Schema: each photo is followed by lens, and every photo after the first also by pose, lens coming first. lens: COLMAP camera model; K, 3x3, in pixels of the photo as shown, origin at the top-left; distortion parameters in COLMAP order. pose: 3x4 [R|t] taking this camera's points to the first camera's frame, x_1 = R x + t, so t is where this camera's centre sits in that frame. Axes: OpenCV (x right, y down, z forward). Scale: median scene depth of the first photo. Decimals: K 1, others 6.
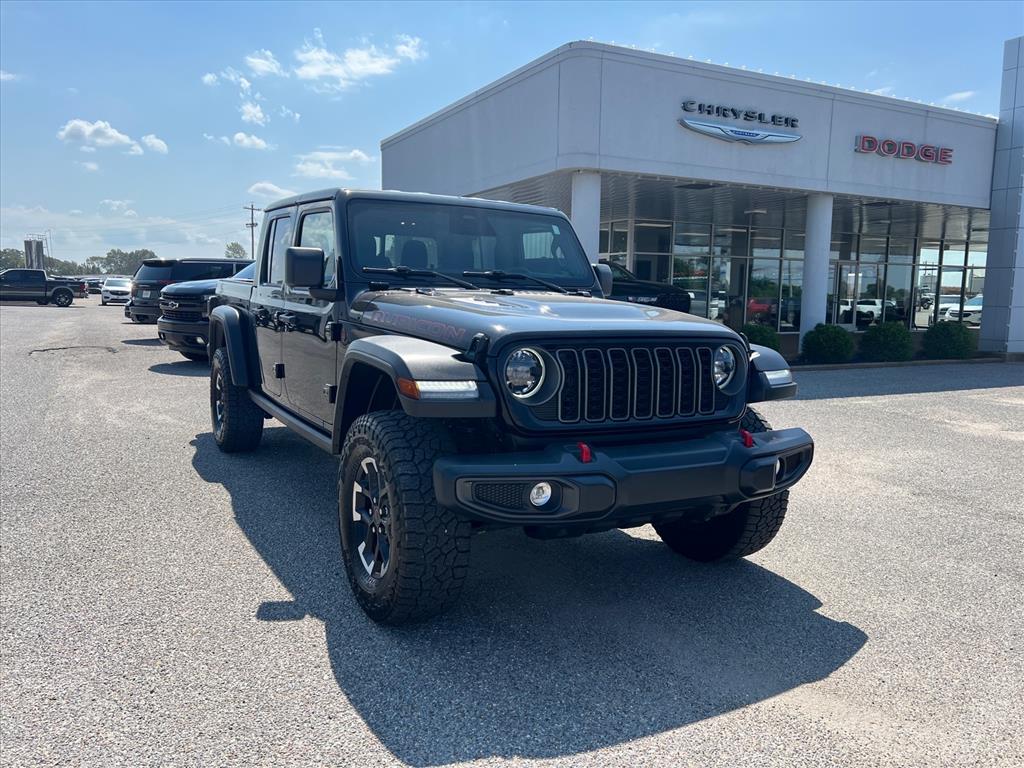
lens RADIAL K [[779.7, 0, 506.8], [0, 779.7, 381.7], [0, 0, 1]] dist [0.045028, -0.048772]
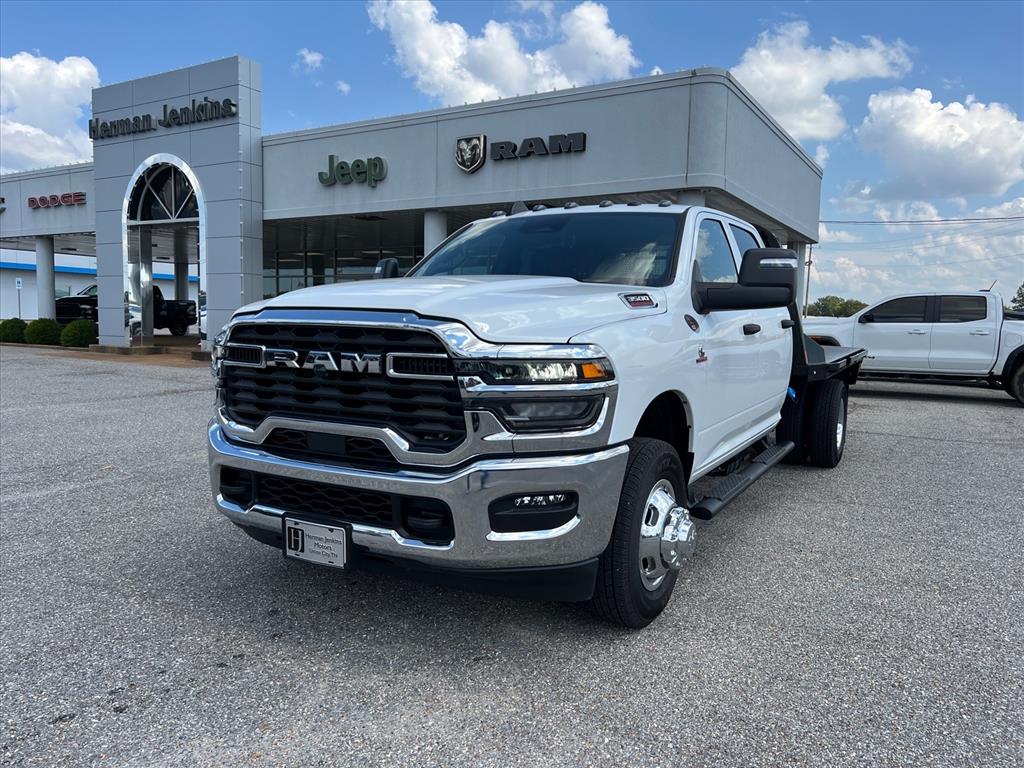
lens RADIAL K [[779.7, 0, 503.5], [0, 779.7, 387.1], [0, 0, 1]] dist [0.045028, -0.048772]
pose [[0.509269, 0.065574, -0.858106, 2.052144], [-0.108999, 0.993978, 0.011268, -0.055120], [0.853677, 0.087794, 0.513350, 0.925041]]
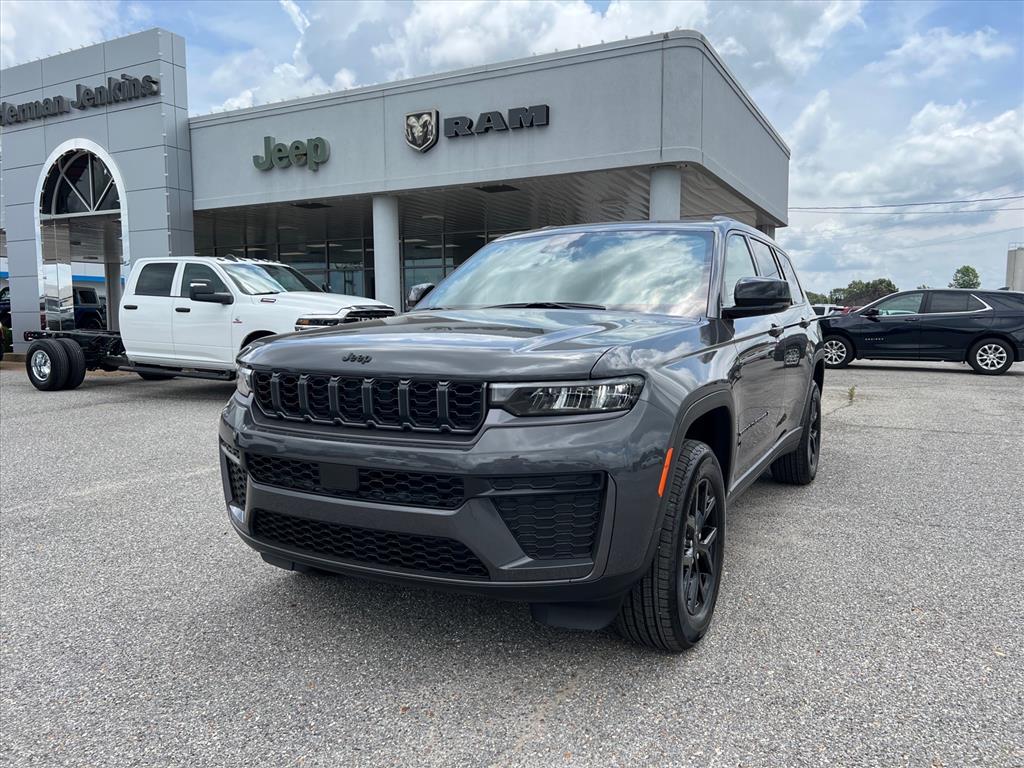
lens RADIAL K [[779.7, 0, 510.7], [0, 779.7, 386.1], [0, 0, 1]] dist [0.045028, -0.048772]
pose [[0.565347, 0.051622, -0.823236, 1.981958], [-0.078726, 0.996861, 0.008445, -0.056535], [0.821087, 0.060036, 0.567636, 0.959205]]
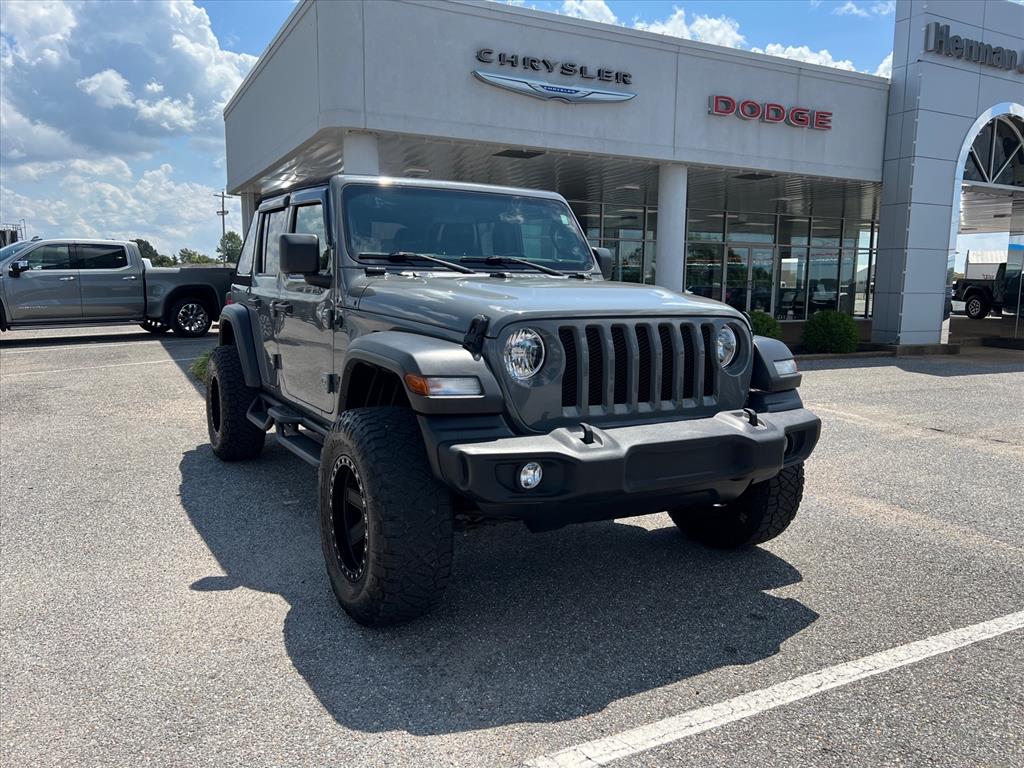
lens RADIAL K [[779.7, 0, 529.1], [0, 779.7, 386.7], [0, 0, 1]] dist [0.045028, -0.048772]
pose [[0.999962, -0.005955, 0.006413, 0.214416], [0.005825, 0.999779, 0.020221, -0.010303], [-0.006532, -0.020183, 0.999775, 0.118888]]
